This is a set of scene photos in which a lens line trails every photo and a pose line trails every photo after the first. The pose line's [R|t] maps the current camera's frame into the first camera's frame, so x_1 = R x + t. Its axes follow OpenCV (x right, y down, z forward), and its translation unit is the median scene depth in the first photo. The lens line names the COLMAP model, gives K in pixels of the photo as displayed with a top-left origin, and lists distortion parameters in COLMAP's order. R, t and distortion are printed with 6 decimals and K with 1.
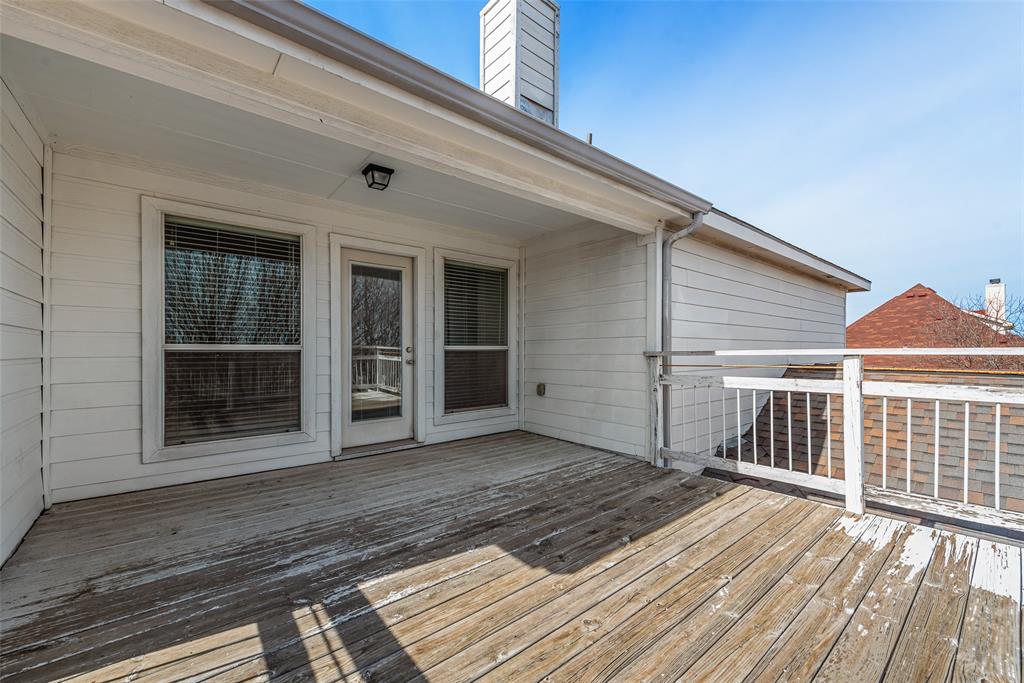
lens RADIAL K [[400.2, 0, 509.9], [0, 400.2, 344.2], [0, 0, 1]] dist [0.020258, -0.000229]
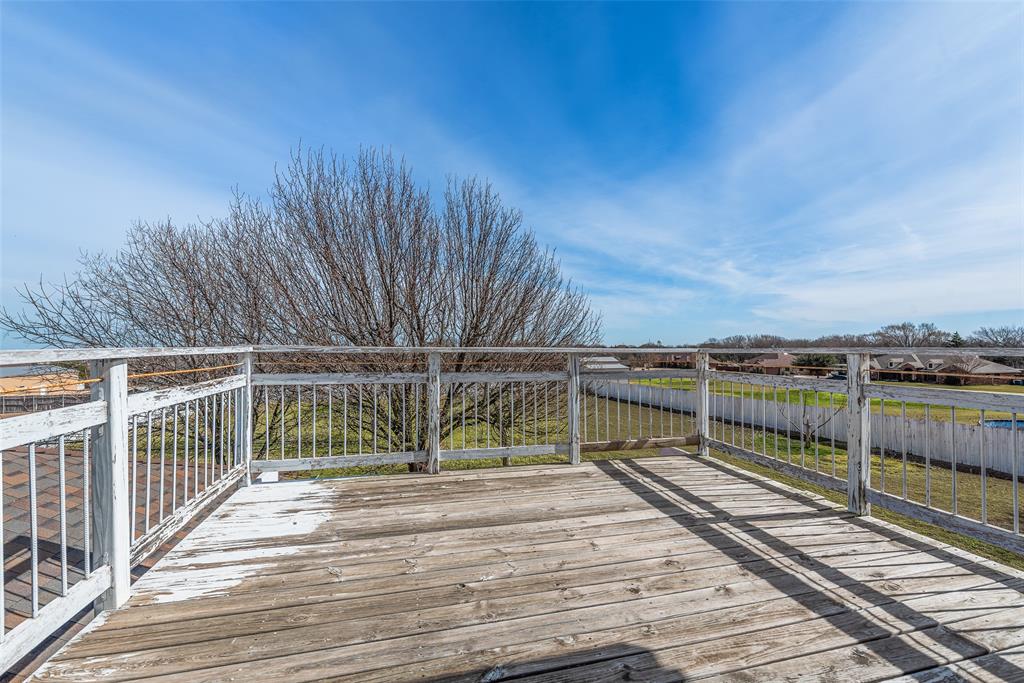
lens RADIAL K [[400.2, 0, 509.9], [0, 400.2, 344.2], [0, 0, 1]] dist [0.020258, -0.000229]
pose [[-0.902741, 0.009766, 0.430073, 0.013016], [-0.001806, 0.999647, -0.026490, 0.027048], [-0.430180, -0.024690, -0.902405, 1.745001]]
